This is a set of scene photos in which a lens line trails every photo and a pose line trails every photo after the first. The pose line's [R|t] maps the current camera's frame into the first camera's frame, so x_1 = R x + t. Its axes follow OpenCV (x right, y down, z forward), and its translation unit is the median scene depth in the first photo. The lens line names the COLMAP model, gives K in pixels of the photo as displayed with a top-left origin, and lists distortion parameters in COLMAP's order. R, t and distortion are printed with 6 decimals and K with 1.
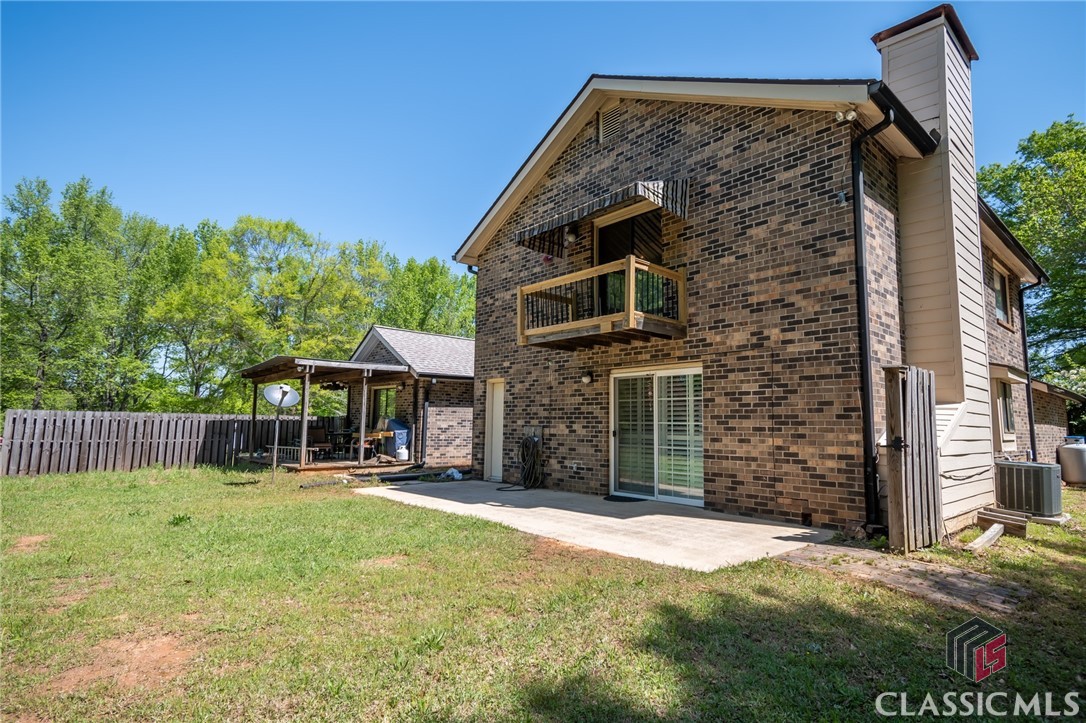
lens RADIAL K [[588.7, 0, 543.0], [0, 588.7, 361.5], [0, 0, 1]] dist [0.000756, 0.000042]
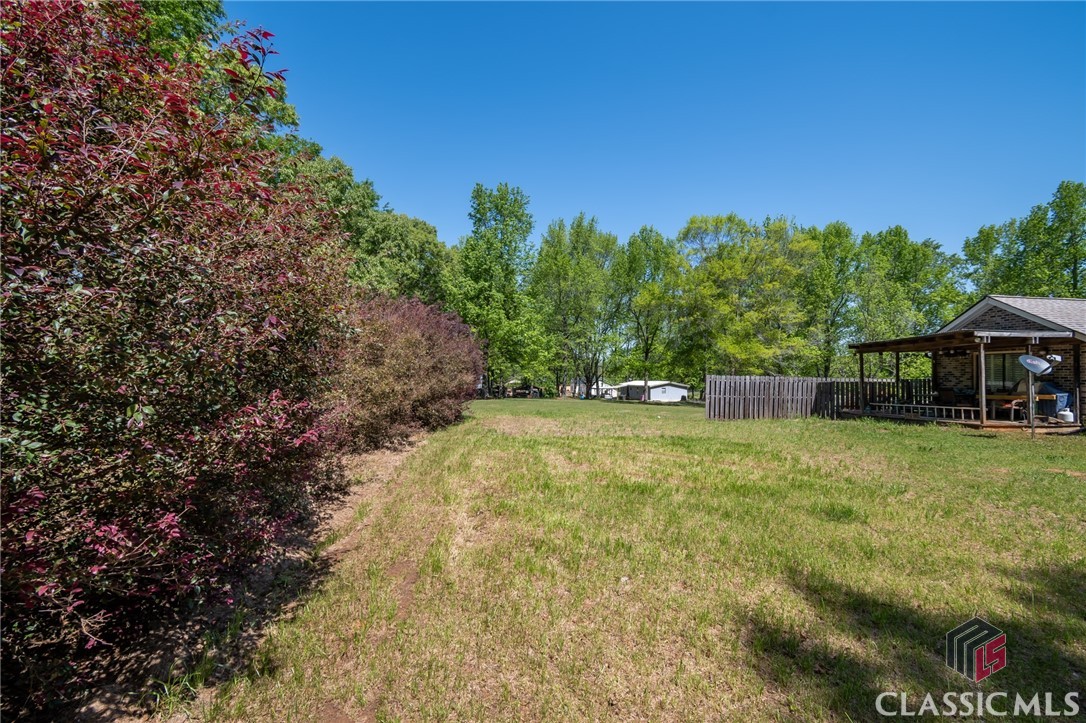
lens RADIAL K [[499.2, 0, 523.8], [0, 499.2, 370.8], [0, 0, 1]] dist [0.002156, -0.000677]
pose [[0.789324, -0.008419, -0.613919, -0.414135], [0.060998, 0.996034, 0.064767, -0.036315], [0.610939, -0.088570, 0.786708, -0.257852]]
